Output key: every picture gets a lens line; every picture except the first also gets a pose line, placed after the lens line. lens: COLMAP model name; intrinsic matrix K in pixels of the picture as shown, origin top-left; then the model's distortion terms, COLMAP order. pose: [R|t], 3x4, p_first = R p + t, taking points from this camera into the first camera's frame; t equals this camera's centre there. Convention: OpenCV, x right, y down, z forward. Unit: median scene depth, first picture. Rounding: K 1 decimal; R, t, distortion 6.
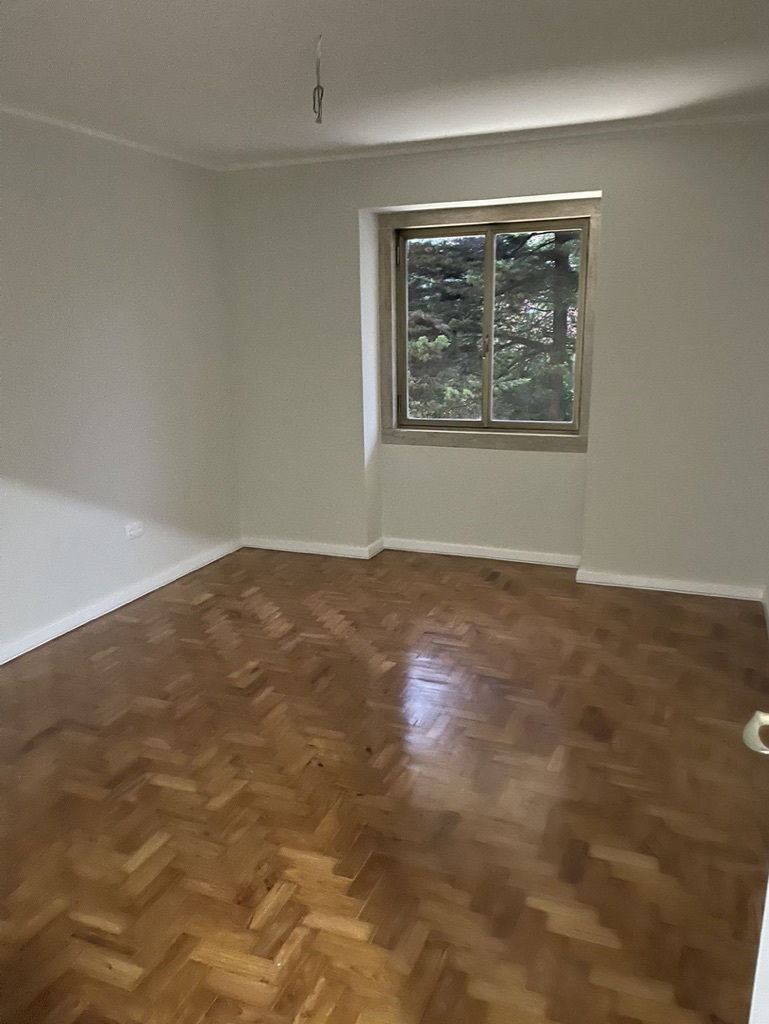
lens RADIAL K [[790.2, 0, 387.5], [0, 790.2, 513.0], [0, 0, 1]] dist [0.061915, -0.076635]
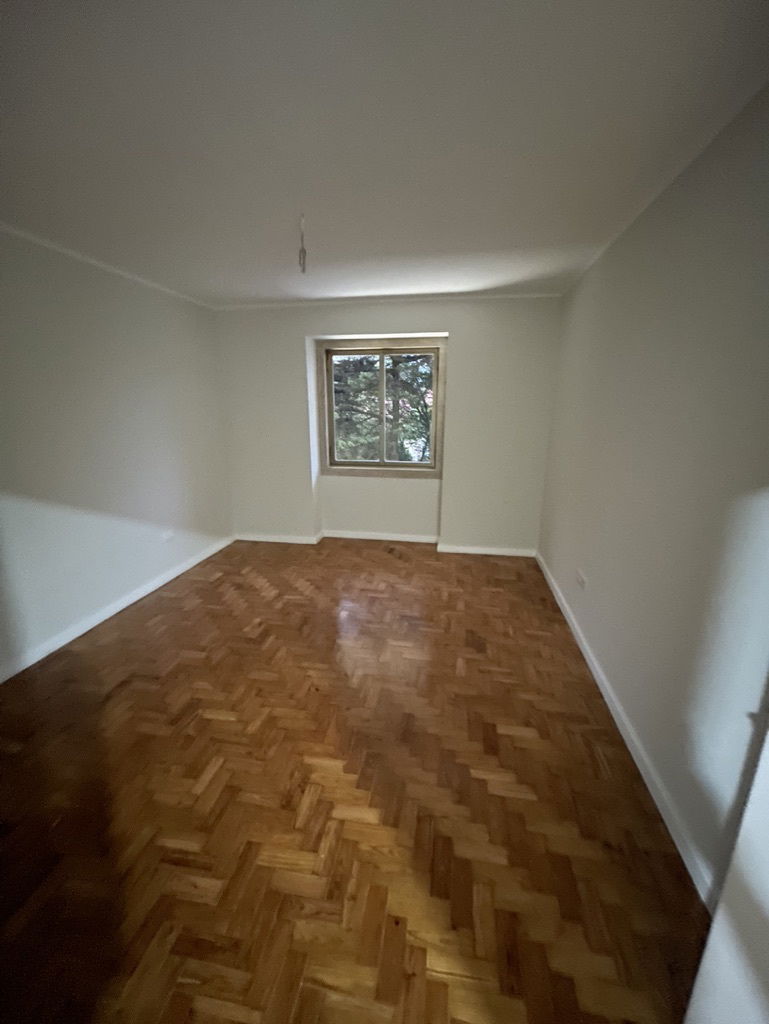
lens RADIAL K [[409.9, 0, 383.1], [0, 409.9, 510.9], [0, 0, 1]] dist [-0.005949, 0.001794]
pose [[0.977074, -0.041928, 0.208730, -0.090125], [0.038634, 0.999056, 0.019838, -0.035338], [-0.209365, -0.011319, 0.977772, 0.155978]]
